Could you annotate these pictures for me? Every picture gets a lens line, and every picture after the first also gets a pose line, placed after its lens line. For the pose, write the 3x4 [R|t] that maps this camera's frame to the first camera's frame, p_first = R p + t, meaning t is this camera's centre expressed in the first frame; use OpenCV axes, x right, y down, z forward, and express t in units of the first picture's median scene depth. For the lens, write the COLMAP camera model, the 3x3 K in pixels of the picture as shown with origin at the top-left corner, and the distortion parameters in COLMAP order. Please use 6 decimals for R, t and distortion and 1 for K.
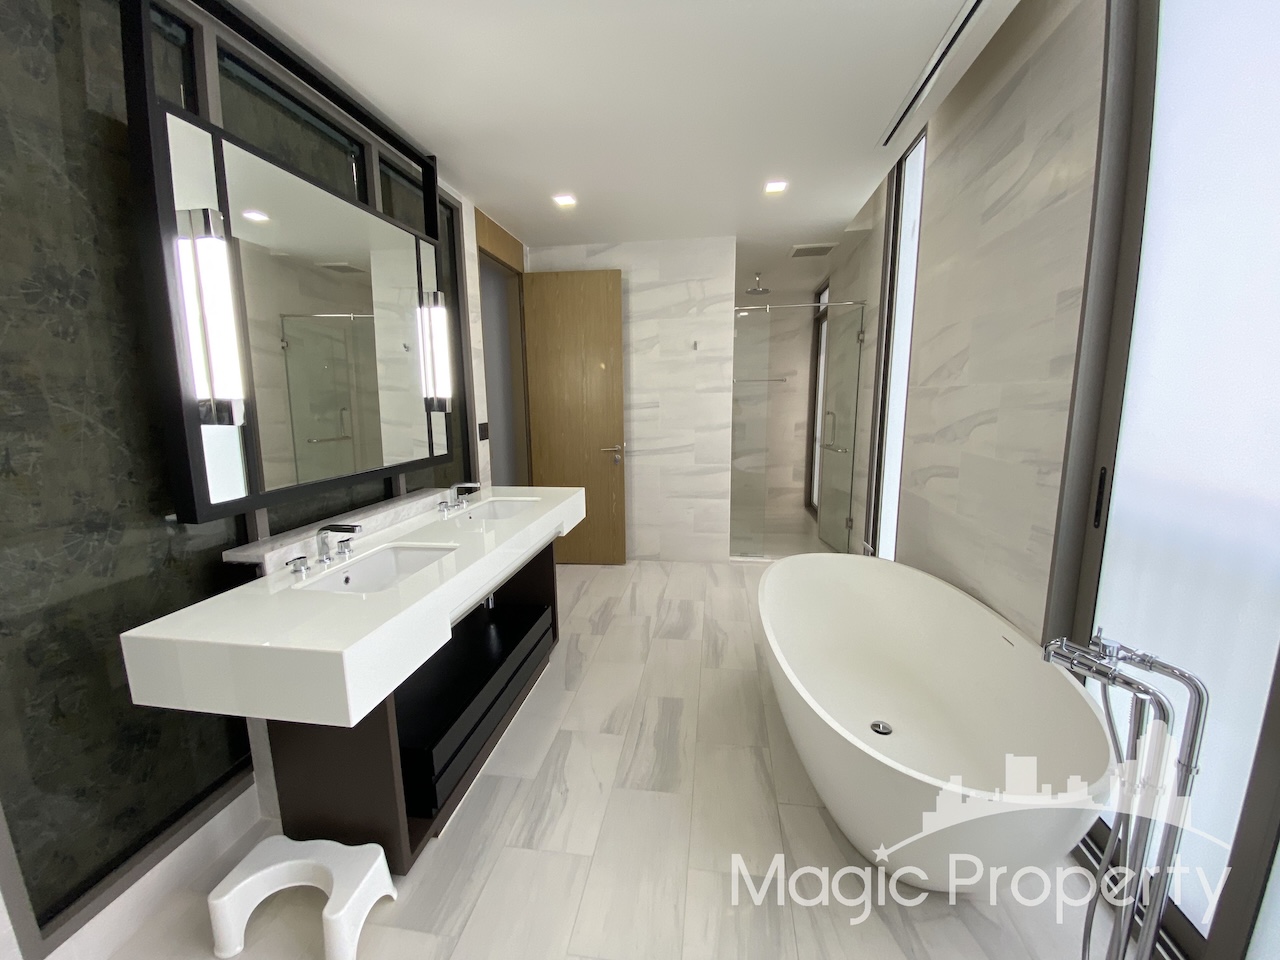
lens RADIAL K [[513.9, 0, 642.1], [0, 513.9, 480.2], [0, 0, 1]] dist [0.029997, -0.024401]
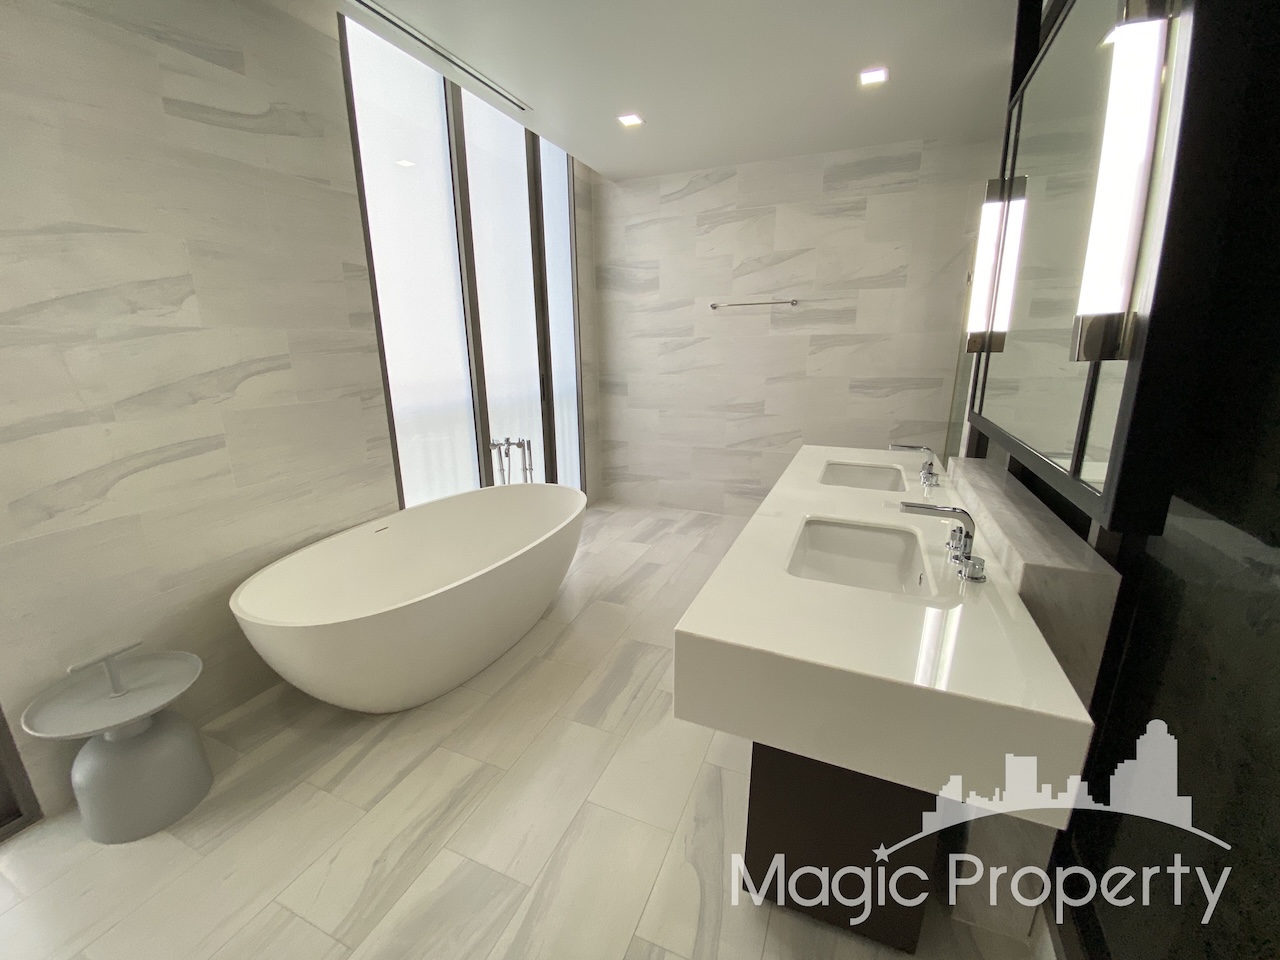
lens RADIAL K [[513.9, 0, 642.1], [0, 513.9, 480.2], [0, 0, 1]] dist [0.029997, -0.024401]
pose [[-0.966434, -0.047231, 0.252537, -0.204906], [0.058121, 0.917280, 0.393979, -0.221459], [-0.250255, 0.395433, -0.883745, 1.486226]]
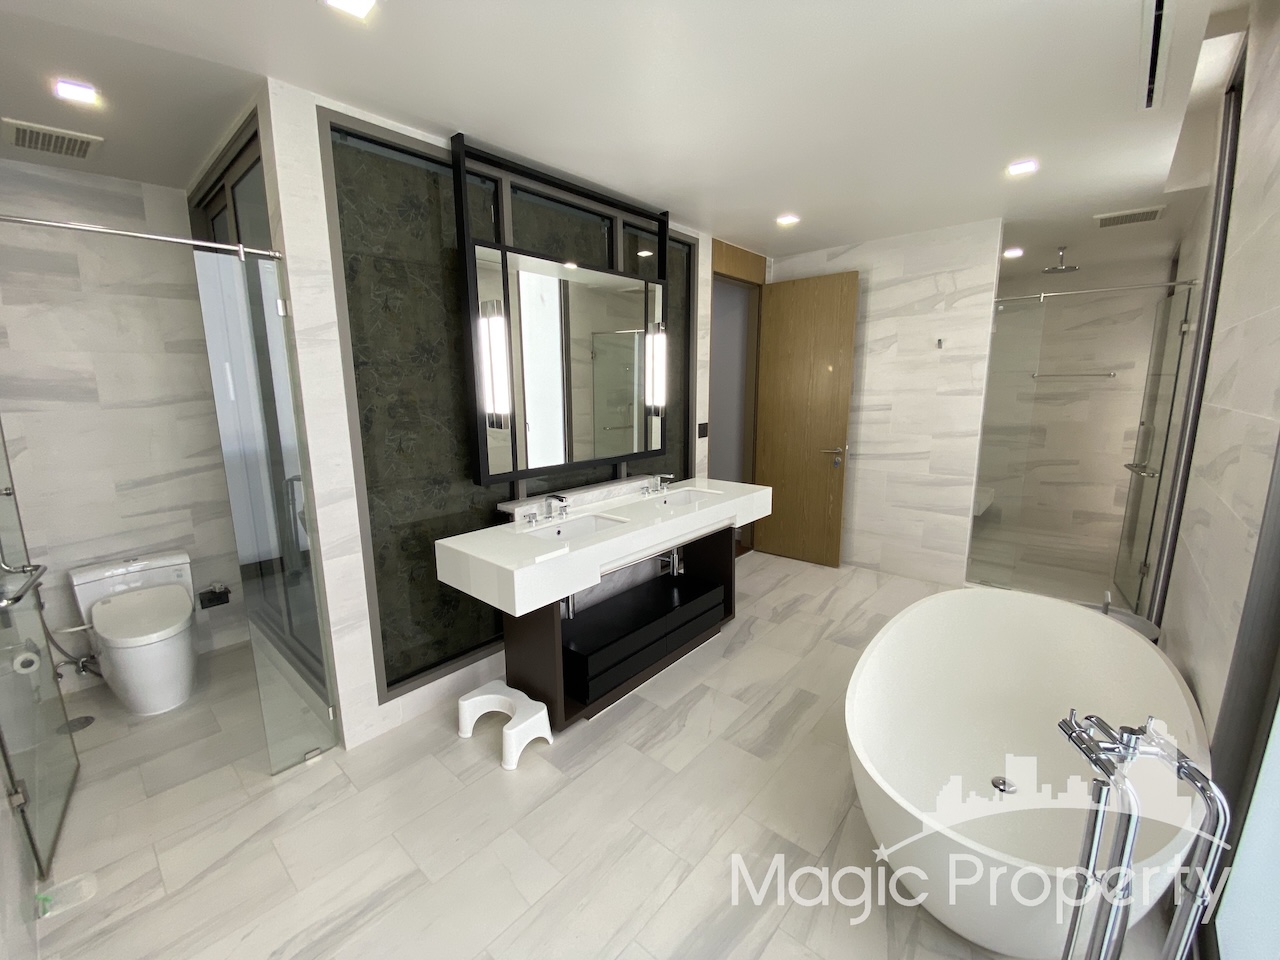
lens RADIAL K [[513.9, 0, 642.1], [0, 513.9, 480.2], [0, 0, 1]] dist [0.029997, -0.024401]
pose [[0.842477, 0.098653, -0.529622, 0.275271], [-0.085734, 0.995113, 0.048983, -0.035649], [0.531866, 0.004140, 0.846818, -0.087918]]
